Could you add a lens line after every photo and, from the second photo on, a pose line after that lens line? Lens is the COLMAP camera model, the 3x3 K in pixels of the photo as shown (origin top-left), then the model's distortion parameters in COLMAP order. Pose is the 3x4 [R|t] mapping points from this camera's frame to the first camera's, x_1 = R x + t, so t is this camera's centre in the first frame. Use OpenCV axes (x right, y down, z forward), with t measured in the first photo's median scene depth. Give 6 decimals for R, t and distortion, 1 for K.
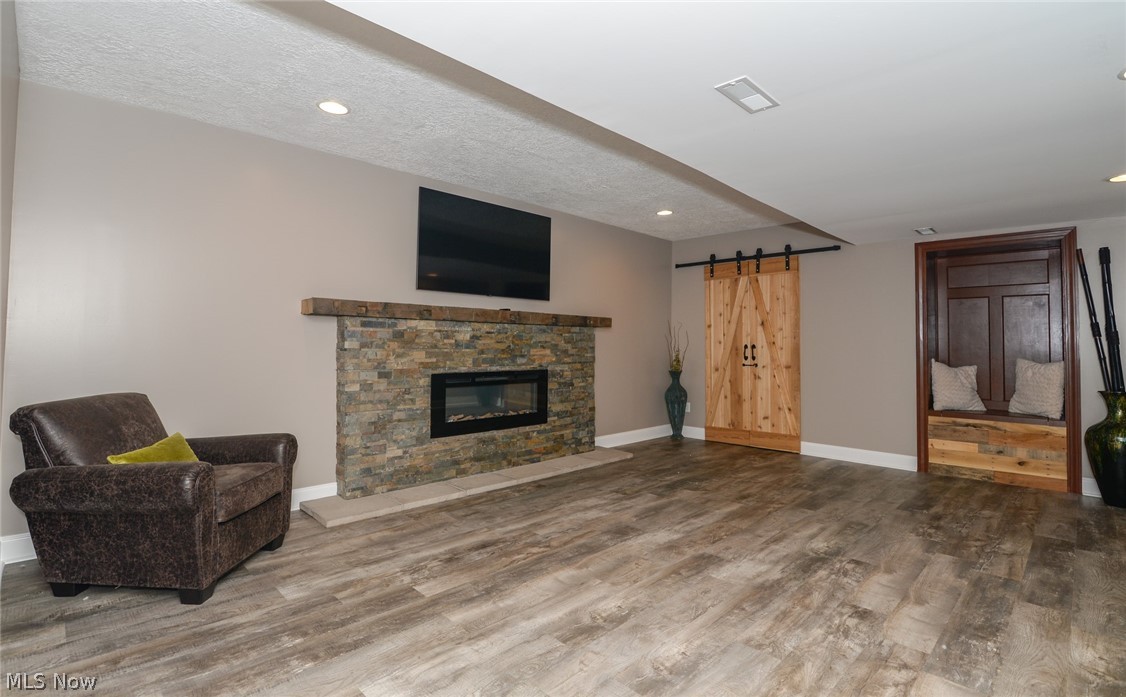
lens RADIAL K [[525.7, 0, 562.4], [0, 525.7, 344.8], [0, 0, 1]] dist [-0.002139, -0.000175]
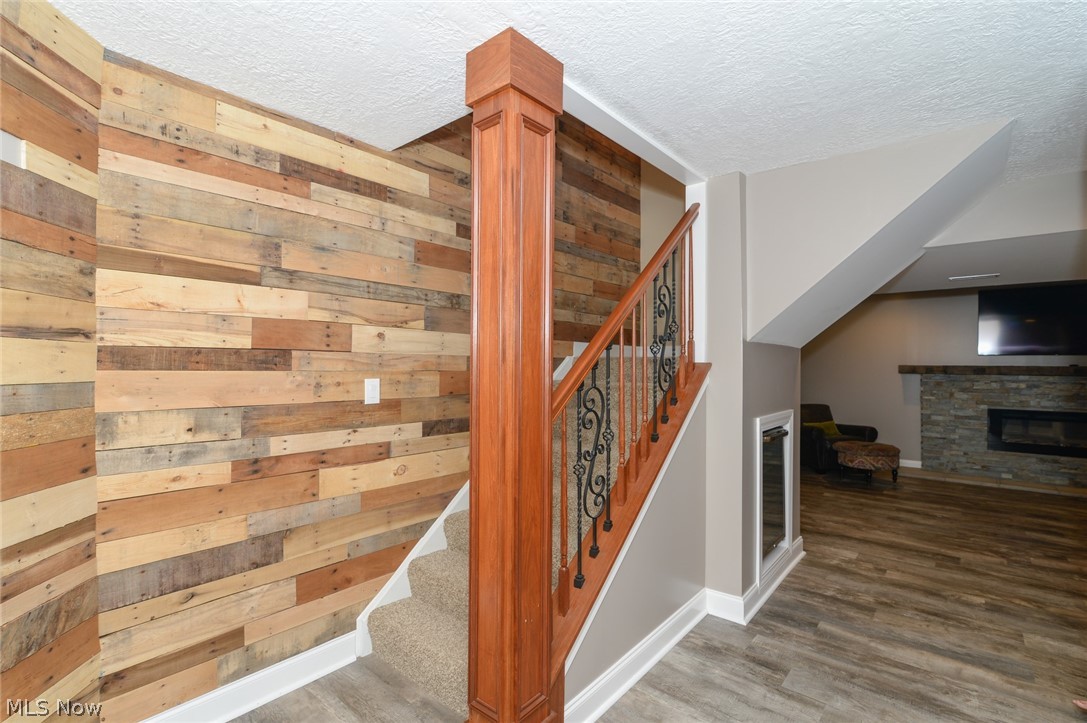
lens RADIAL K [[508.6, 0, 542.5], [0, 508.6, 363.3], [0, 0, 1]] dist [0.000068, 0.000009]
pose [[0.096007, -0.008436, -0.995345, 1.266567], [0.003258, 0.999961, -0.008161, -0.080218], [0.995375, -0.002459, 0.096031, -0.529094]]
